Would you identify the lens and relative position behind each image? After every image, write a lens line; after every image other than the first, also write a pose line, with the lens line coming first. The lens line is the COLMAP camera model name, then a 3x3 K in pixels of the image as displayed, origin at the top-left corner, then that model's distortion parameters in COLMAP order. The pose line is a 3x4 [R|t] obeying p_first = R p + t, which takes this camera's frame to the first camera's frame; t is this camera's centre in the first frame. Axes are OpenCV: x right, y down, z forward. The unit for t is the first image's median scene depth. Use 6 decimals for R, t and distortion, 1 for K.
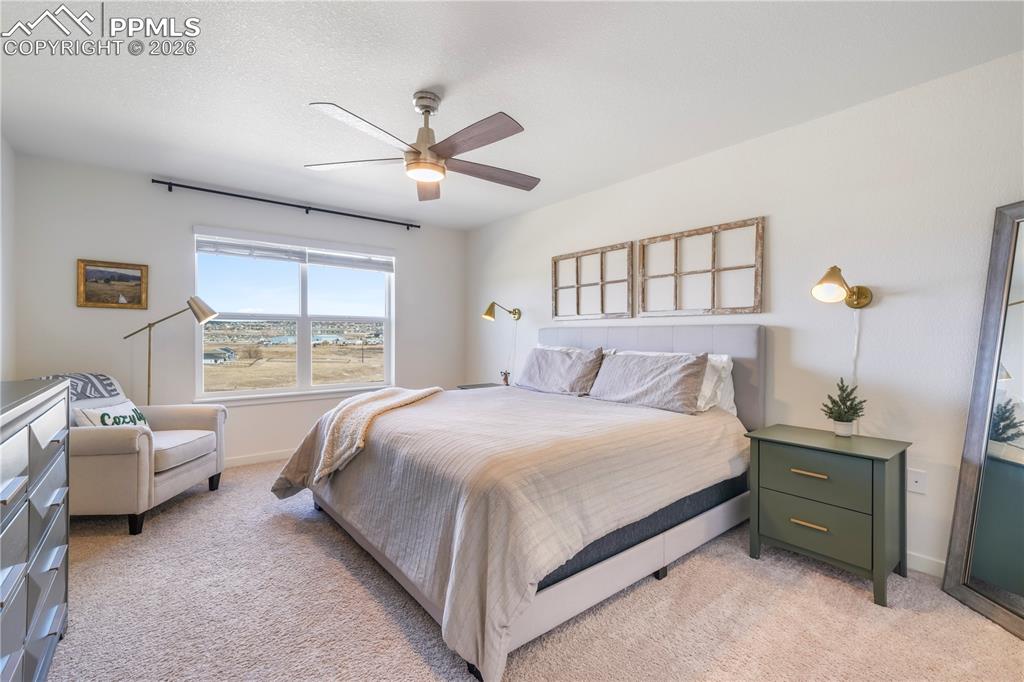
lens RADIAL K [[440.8, 0, 527.5], [0, 440.8, 336.5], [0, 0, 1]] dist [0.003628, -0.000923]
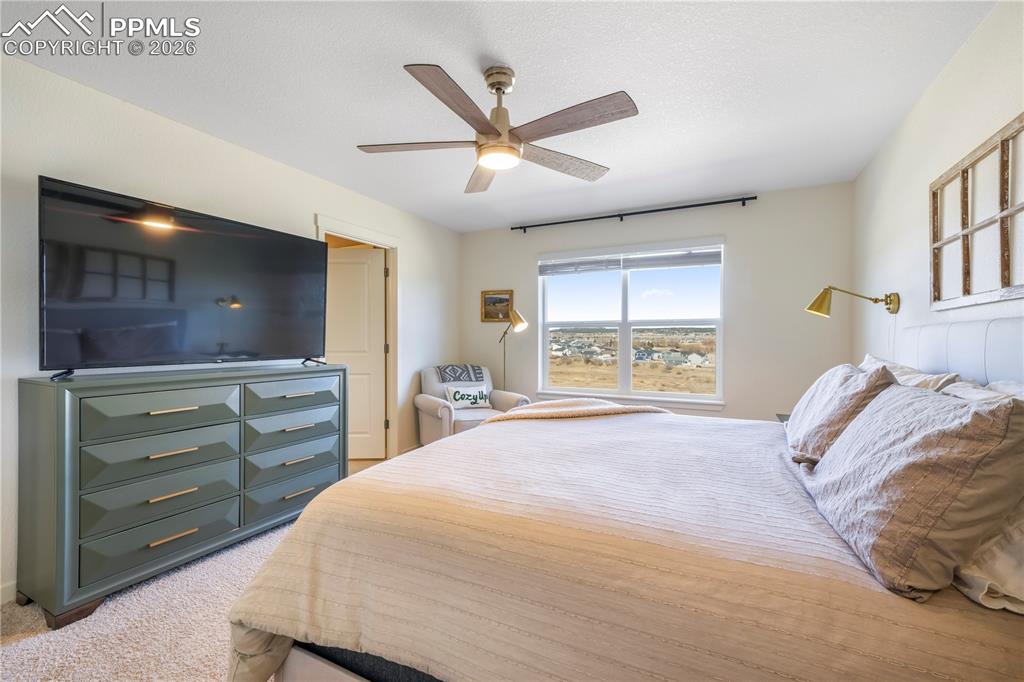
lens RADIAL K [[440.8, 0, 515.8], [0, 440.8, 342.3], [0, 0, 1]] dist [0.003628, -0.000923]
pose [[0.393741, 0.004152, -0.919212, 0.365927], [-0.004363, 0.999987, 0.002648, -0.000320], [0.919211, 0.002967, 0.393754, 0.404557]]
